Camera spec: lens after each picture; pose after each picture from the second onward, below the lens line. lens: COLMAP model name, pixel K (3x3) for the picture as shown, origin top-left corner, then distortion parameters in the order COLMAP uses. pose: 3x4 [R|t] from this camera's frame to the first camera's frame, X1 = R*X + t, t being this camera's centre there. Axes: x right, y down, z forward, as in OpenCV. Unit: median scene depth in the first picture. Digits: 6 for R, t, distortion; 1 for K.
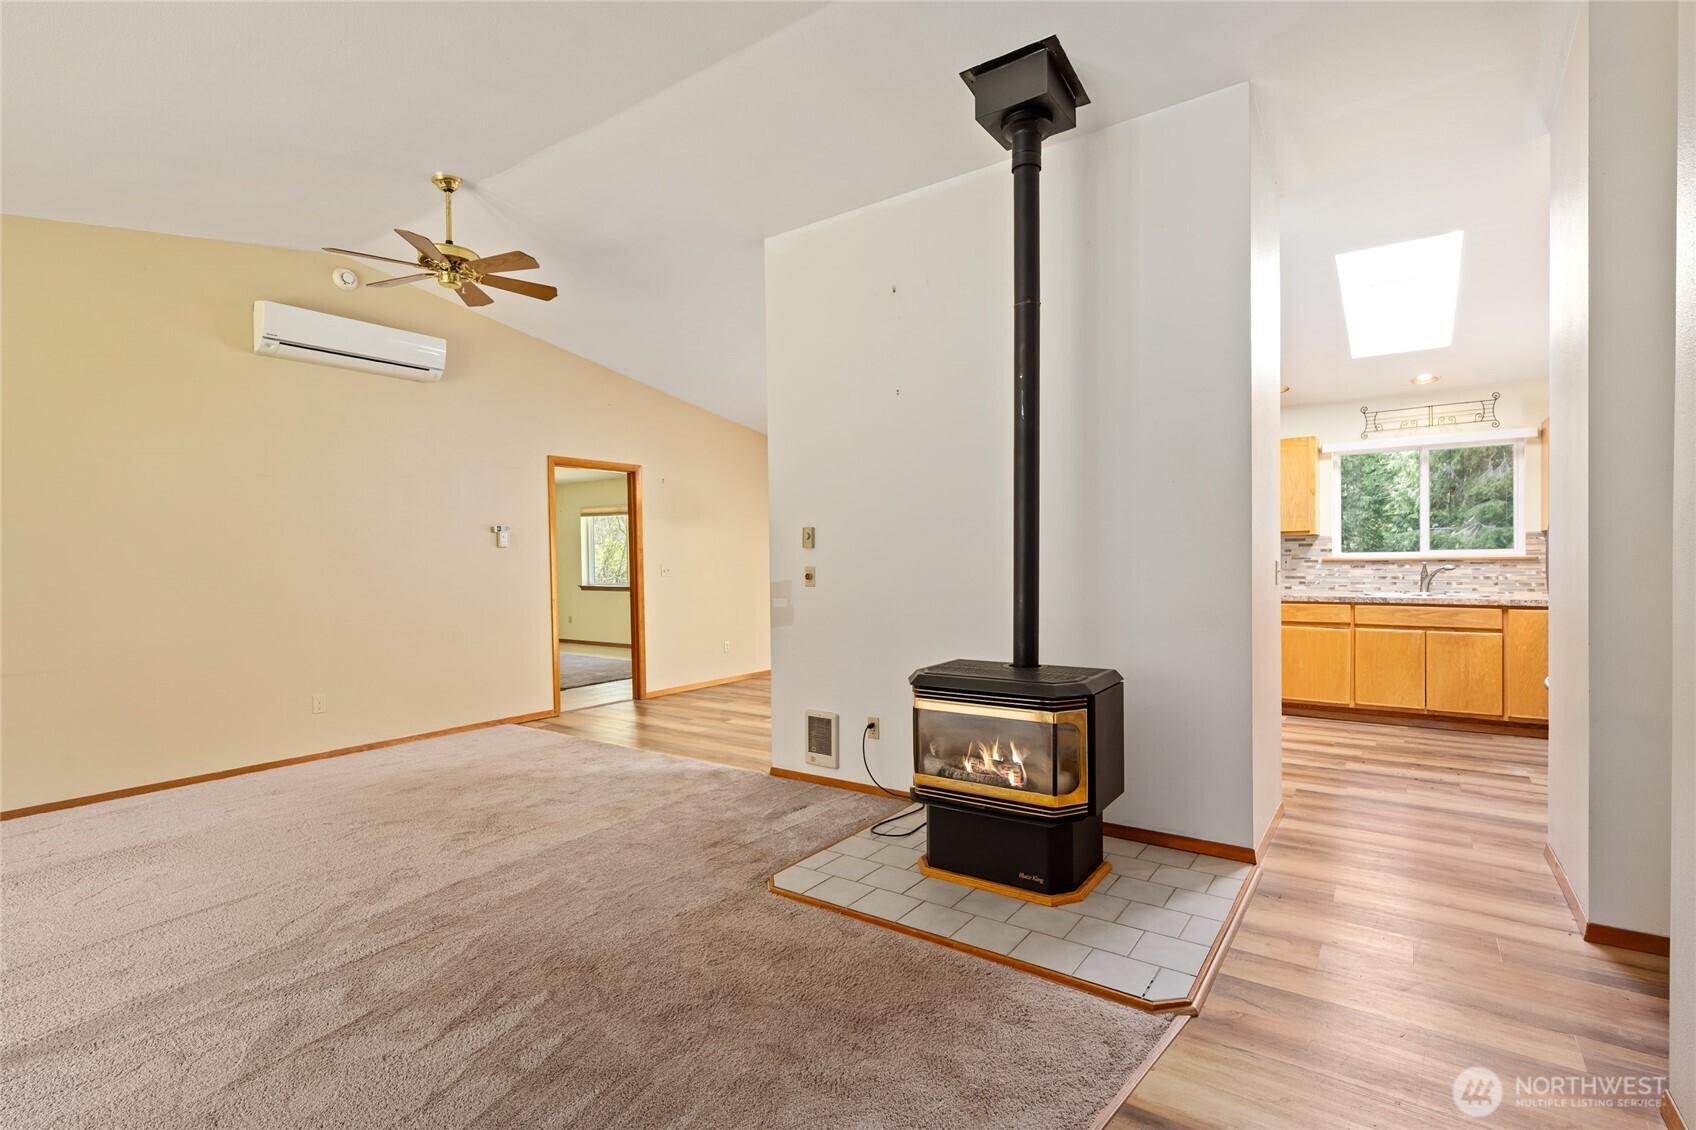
lens RADIAL K [[803.4, 0, 847.1], [0, 803.4, 572.2], [0, 0, 1]] dist [-0.003618, 0.000457]
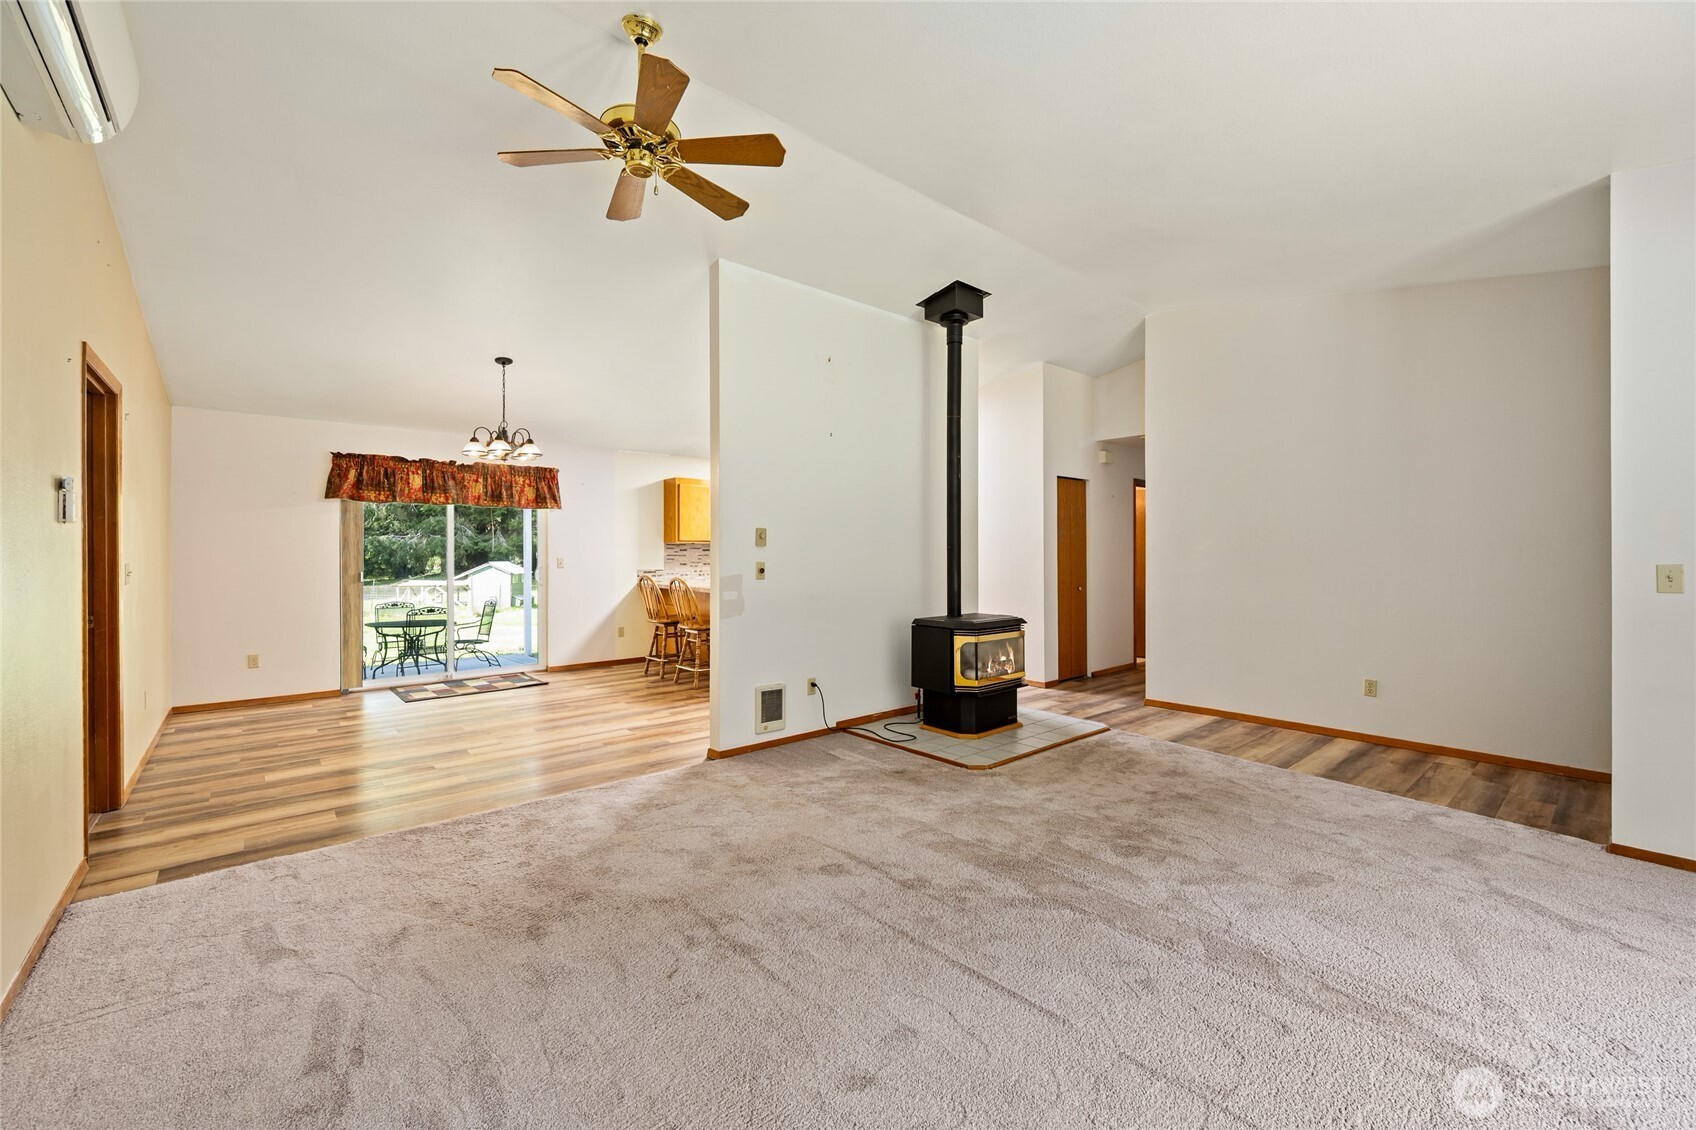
lens RADIAL K [[691.5, 0, 859.4], [0, 691.5, 551.0], [0, 0, 1]] dist [-0.008089, 0.000365]
pose [[0.227641, 0.015539, 0.973621, -0.765970], [0.016489, 0.999668, -0.019810, -0.000767], [-0.973606, 0.020563, 0.227309, 0.493274]]
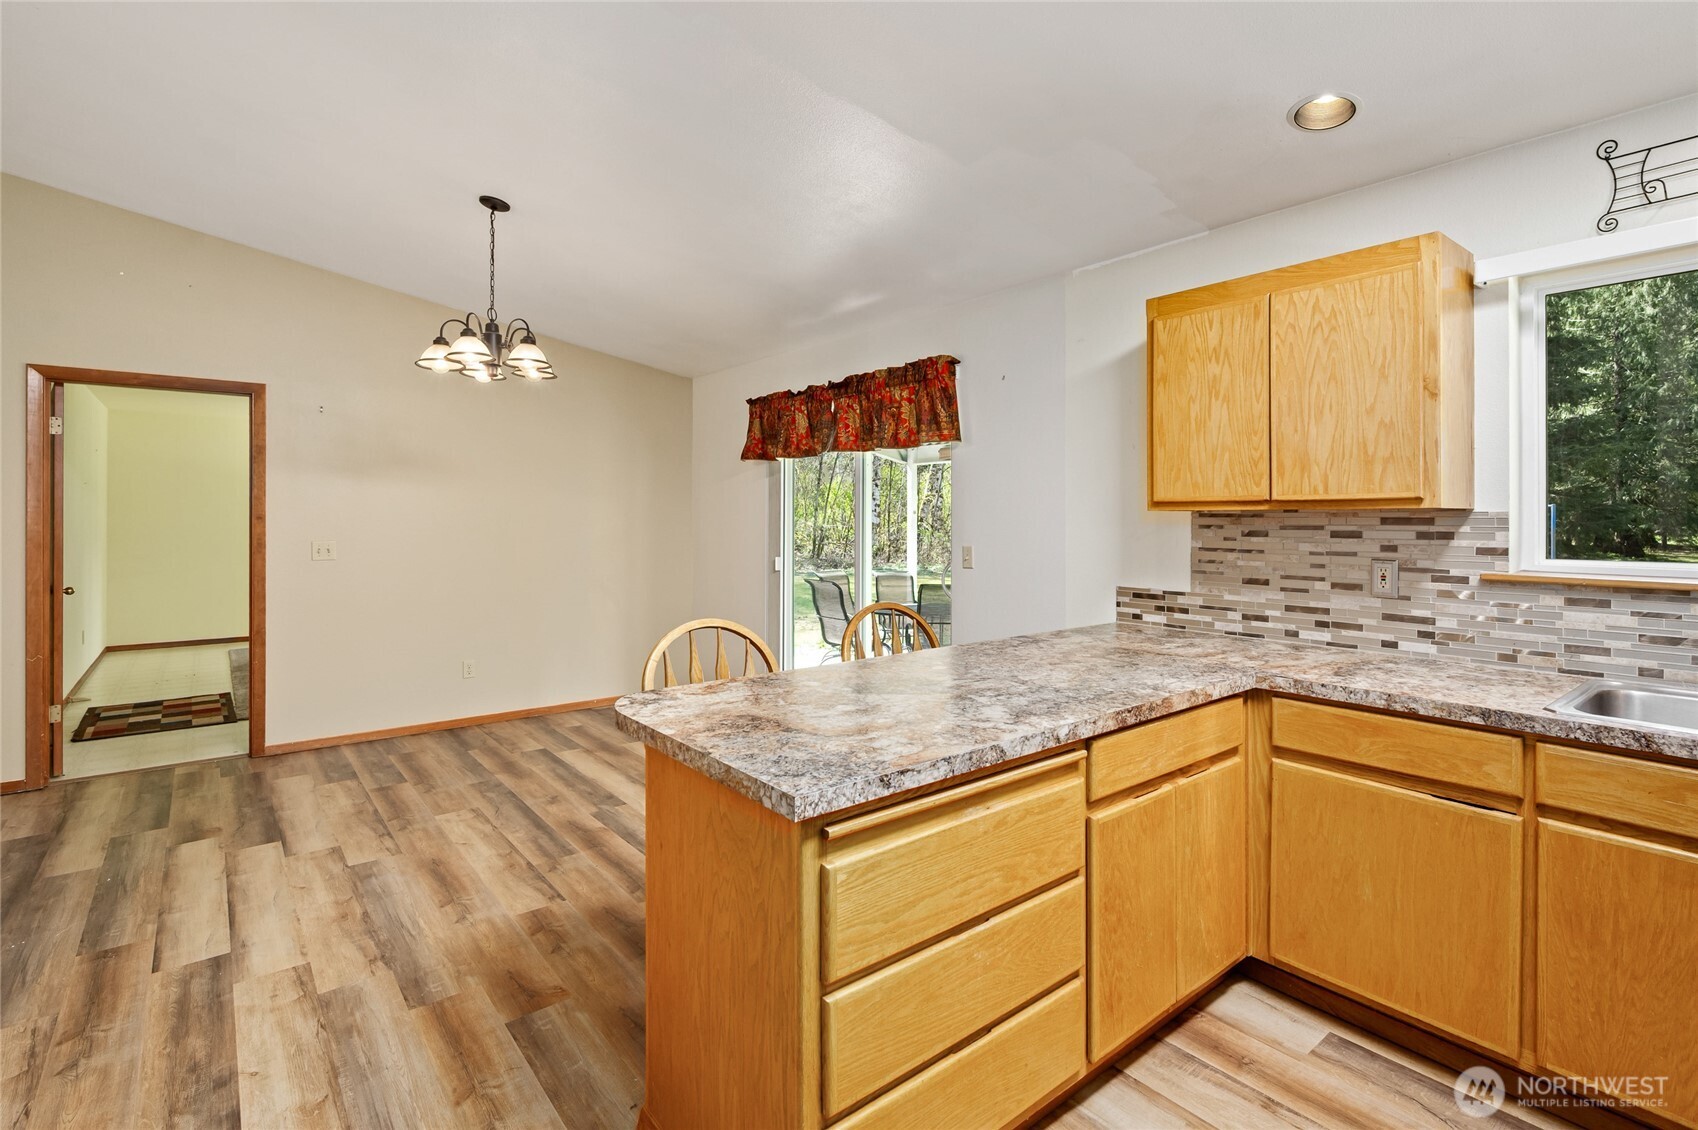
lens RADIAL K [[804.3, 0, 895.8], [0, 804.3, 515.7], [0, 0, 1]] dist [-0.003618, 0.000457]
pose [[0.968466, 0.014348, -0.248731, 0.473137], [-0.019451, 0.999647, -0.018072, -0.035388], [0.248384, 0.022340, 0.968404, 0.643351]]
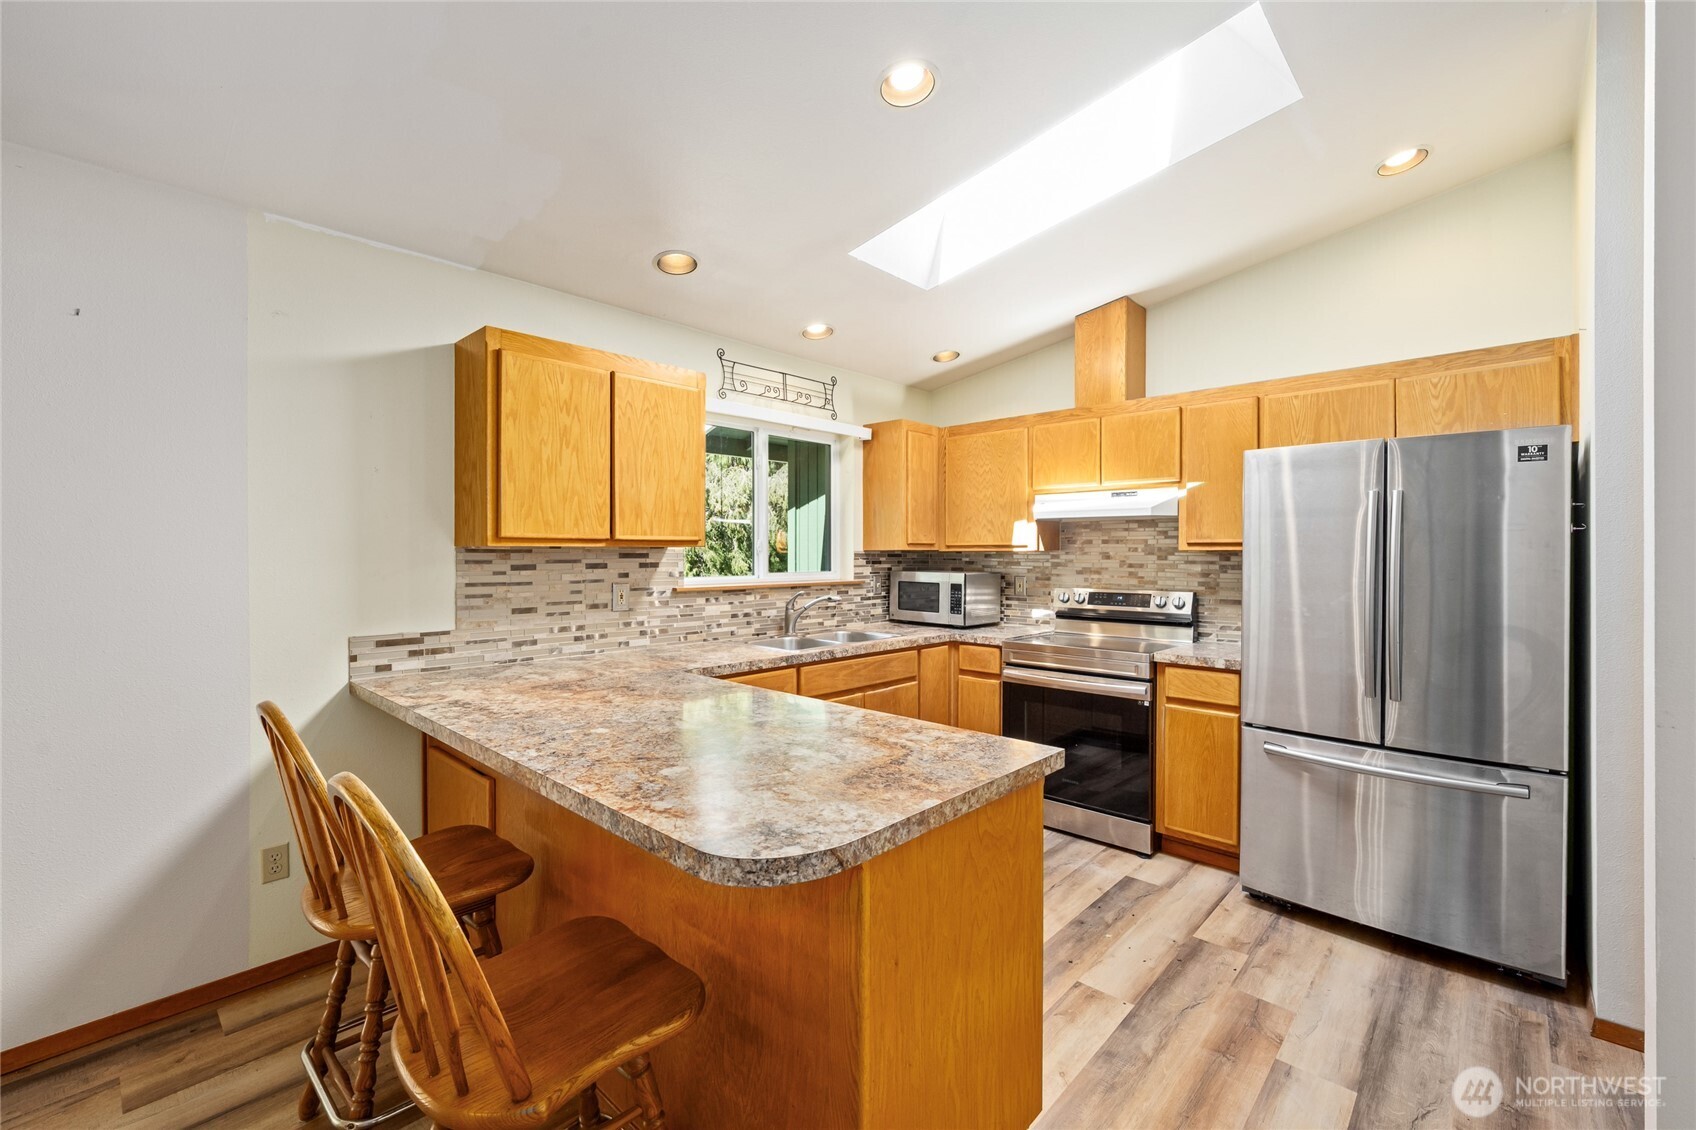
lens RADIAL K [[716.7, 0, 853.6], [0, 716.7, 554.9], [0, 0, 1]] dist [-0.000483, 0.000049]
pose [[0.129441, 0.011866, 0.991516, 0.104417], [0.017398, 0.999747, -0.014236, -0.035284], [-0.991434, 0.019093, 0.129202, 0.894655]]
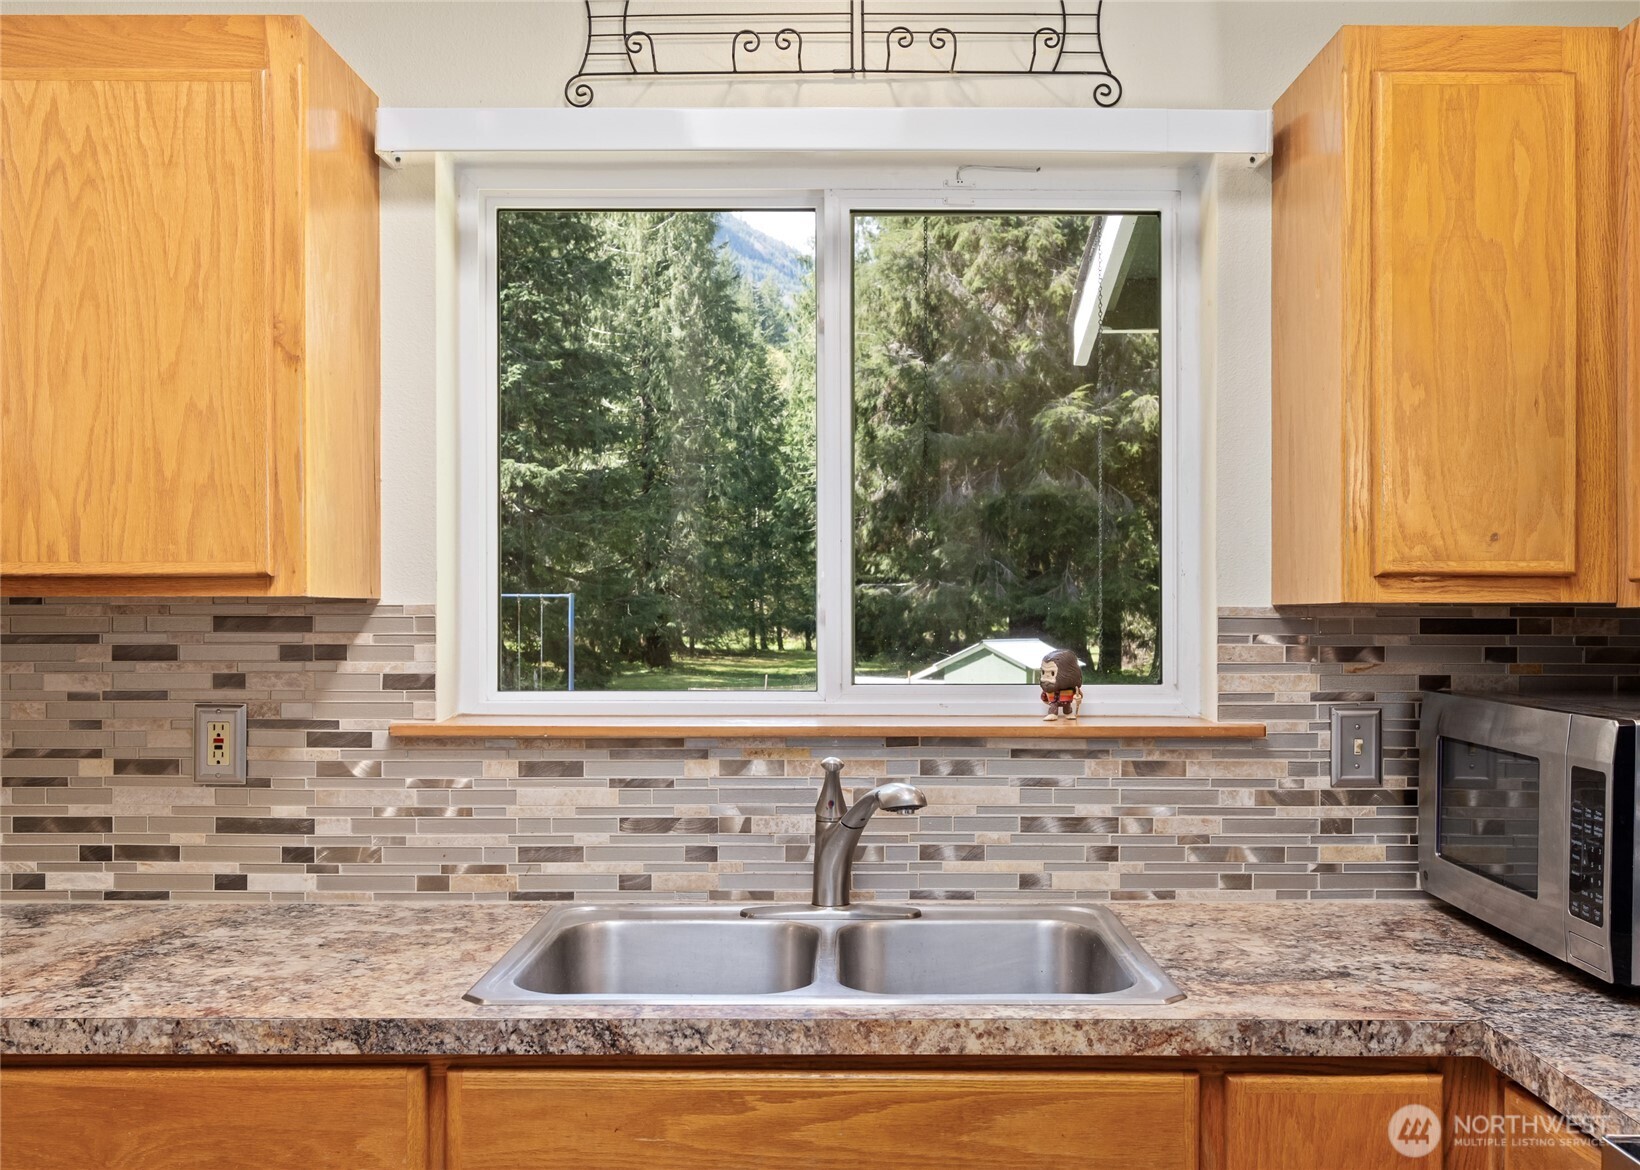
lens RADIAL K [[1461.6, 0, 855.8], [0, 1461.6, 625.8], [0, 0, 1]] dist [-0.010633, 0.010048]
pose [[0.811656, 0.009898, 0.584052, 0.536346], [-0.000555, 0.999869, -0.016174, -0.038971], [-0.584136, 0.012803, 0.811555, 0.733749]]
